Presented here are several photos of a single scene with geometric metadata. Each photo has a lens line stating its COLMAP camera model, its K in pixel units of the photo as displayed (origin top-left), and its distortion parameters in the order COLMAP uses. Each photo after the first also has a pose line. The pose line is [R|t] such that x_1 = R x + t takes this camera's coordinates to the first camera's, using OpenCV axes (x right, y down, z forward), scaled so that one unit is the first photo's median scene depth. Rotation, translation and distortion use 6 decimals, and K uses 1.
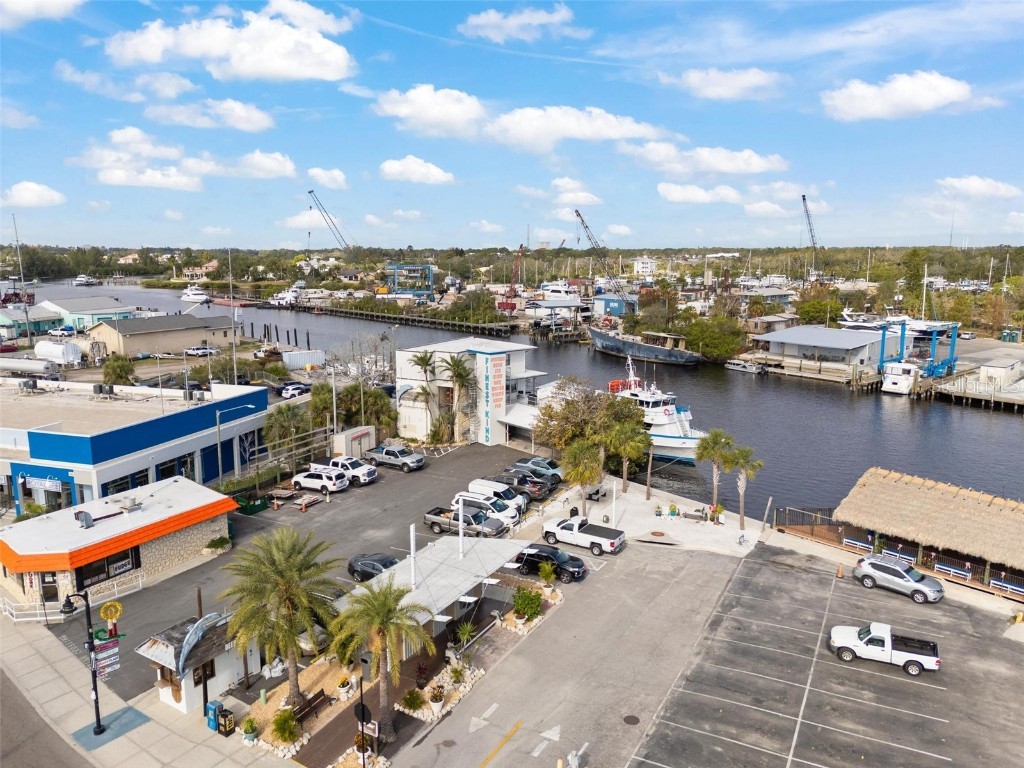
lens RADIAL K [[753.0, 0, 512.0], [0, 753.0, 384.0], [0, 0, 1]] dist [0.078597, -0.083824]
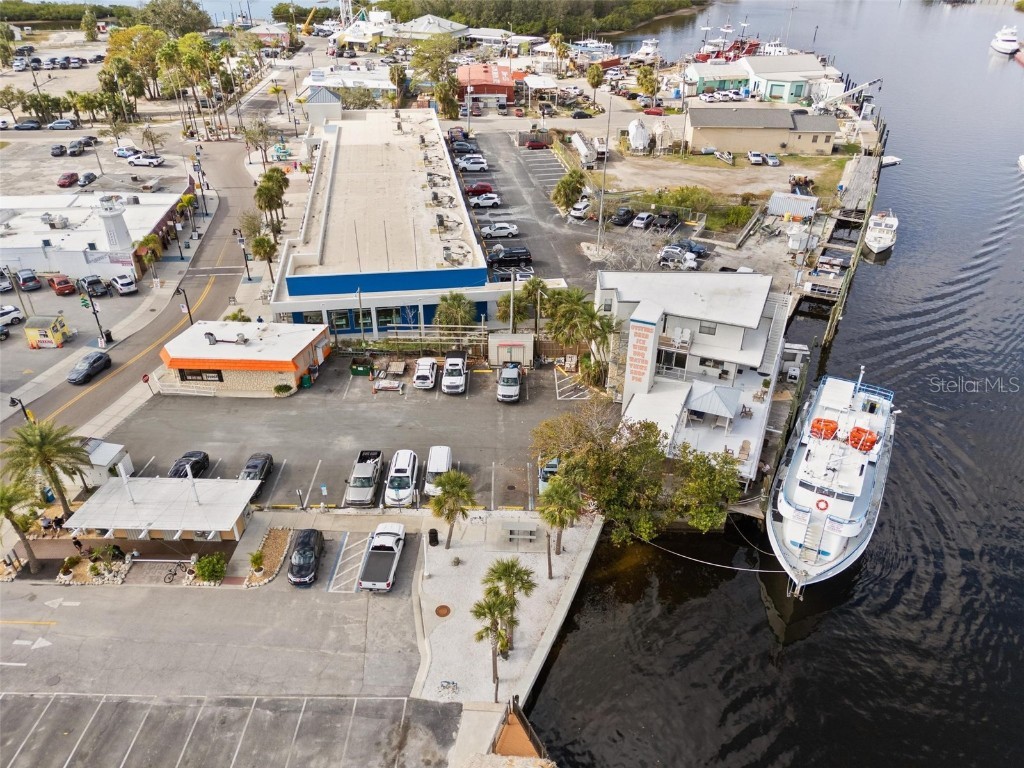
lens RADIAL K [[753.0, 0, 512.0], [0, 753.0, 384.0], [0, 0, 1]] dist [0.078597, -0.083824]
pose [[0.454541, 0.473171, -0.754653, 0.615551], [-0.164119, 0.877218, 0.451168, -0.357954], [0.875476, -0.081221, 0.476388, 0.530140]]
